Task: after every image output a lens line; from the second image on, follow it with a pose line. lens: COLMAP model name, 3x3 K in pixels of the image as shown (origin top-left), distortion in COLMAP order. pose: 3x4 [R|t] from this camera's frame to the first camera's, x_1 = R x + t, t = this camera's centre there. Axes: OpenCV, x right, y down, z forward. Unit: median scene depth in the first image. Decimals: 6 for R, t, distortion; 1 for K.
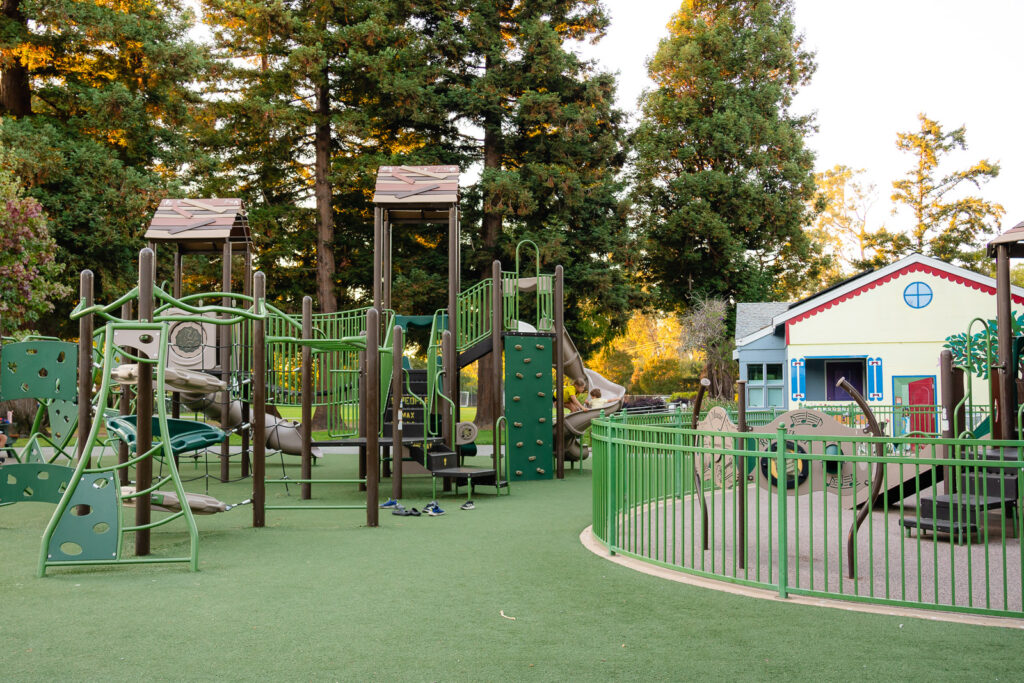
lens RADIAL K [[934.8, 0, 500.0], [0, 934.8, 348.4], [0, 0, 1]] dist [0.010436, 0.012440]
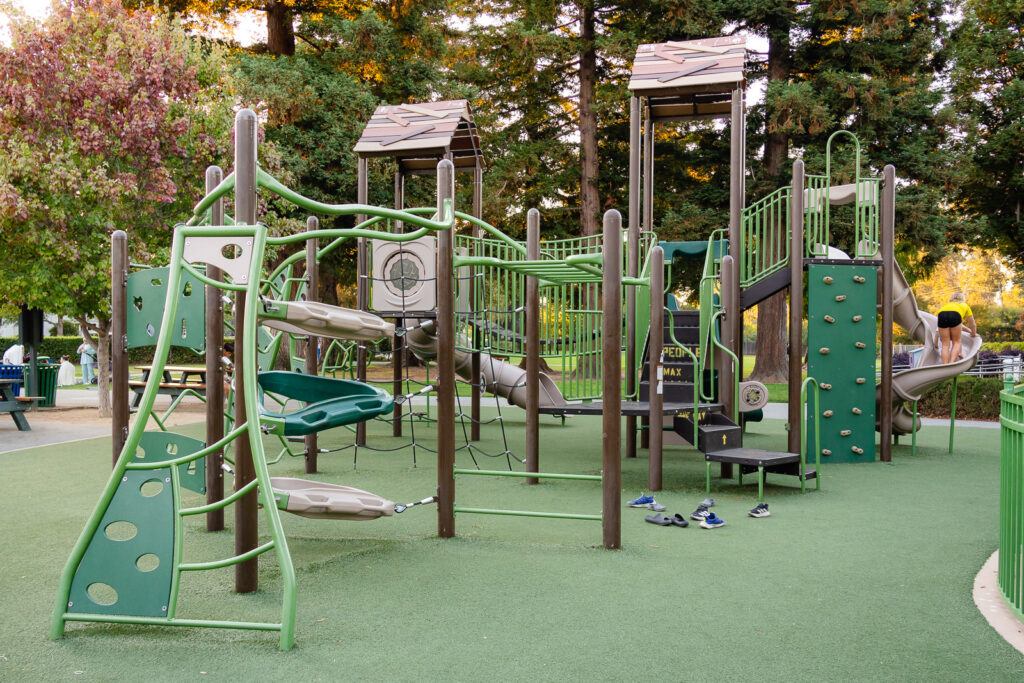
lens RADIAL K [[934.8, 0, 500.0], [0, 934.8, 348.4], [0, 0, 1]] dist [0.010436, 0.012440]
pose [[0.958811, 0.011083, -0.283830, -0.007511], [0.004969, 0.998431, 0.055773, 0.004222], [0.284002, -0.054886, 0.957251, 0.097927]]
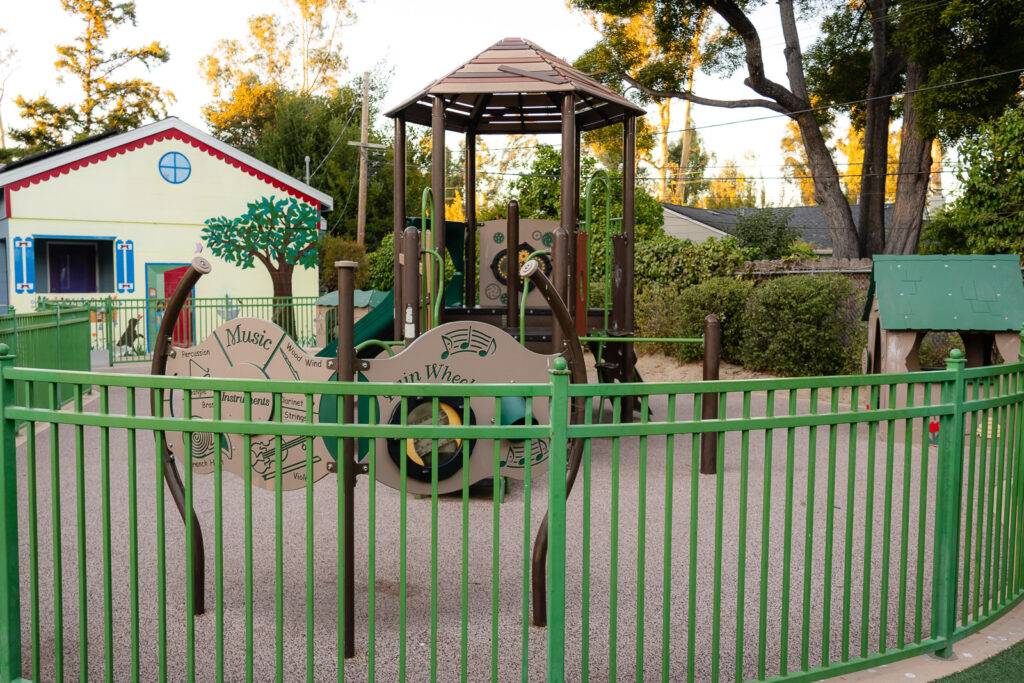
lens RADIAL K [[915.1, 0, 512.0], [0, 915.1, 341.5], [0, 0, 1]] dist [0.014774, 0.010601]
pose [[0.625405, -0.045556, 0.778969, -0.015221], [-0.041955, 0.994887, 0.091867, 0.010065], [-0.779171, -0.090136, 0.620296, 0.232392]]
